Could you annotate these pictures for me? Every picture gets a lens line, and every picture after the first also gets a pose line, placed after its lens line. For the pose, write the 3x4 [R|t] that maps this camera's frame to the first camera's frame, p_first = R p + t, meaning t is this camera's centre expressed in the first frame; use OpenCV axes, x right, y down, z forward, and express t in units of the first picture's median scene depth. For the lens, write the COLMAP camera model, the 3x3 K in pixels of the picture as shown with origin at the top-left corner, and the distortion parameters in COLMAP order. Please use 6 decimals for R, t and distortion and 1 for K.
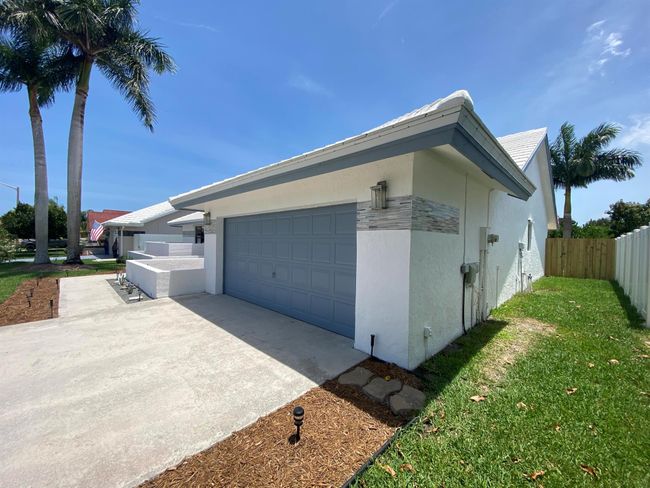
lens RADIAL K [[264.7, 0, 324.7], [0, 264.7, 246.9], [0, 0, 1]] dist [-0.012468, -0.005630]
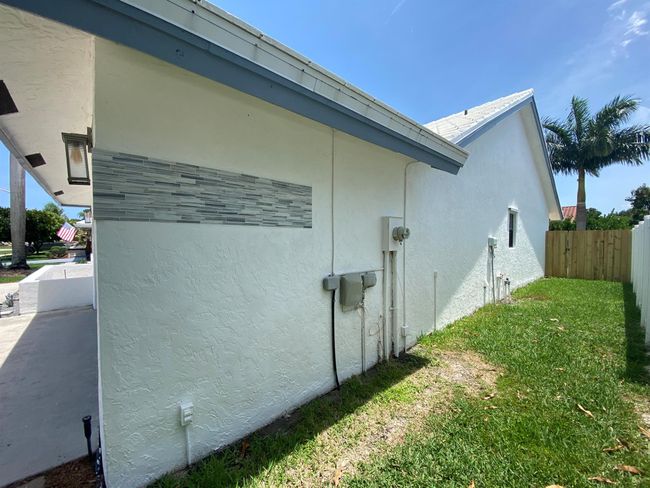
lens RADIAL K [[264.7, 0, 329.8], [0, 264.7, 245.8], [0, 0, 1]] dist [-0.012468, -0.005630]
pose [[0.998652, -0.017259, -0.048960, 0.161231], [0.017529, 0.999833, 0.005085, -0.002524], [0.048864, -0.005936, 0.998788, 0.111046]]
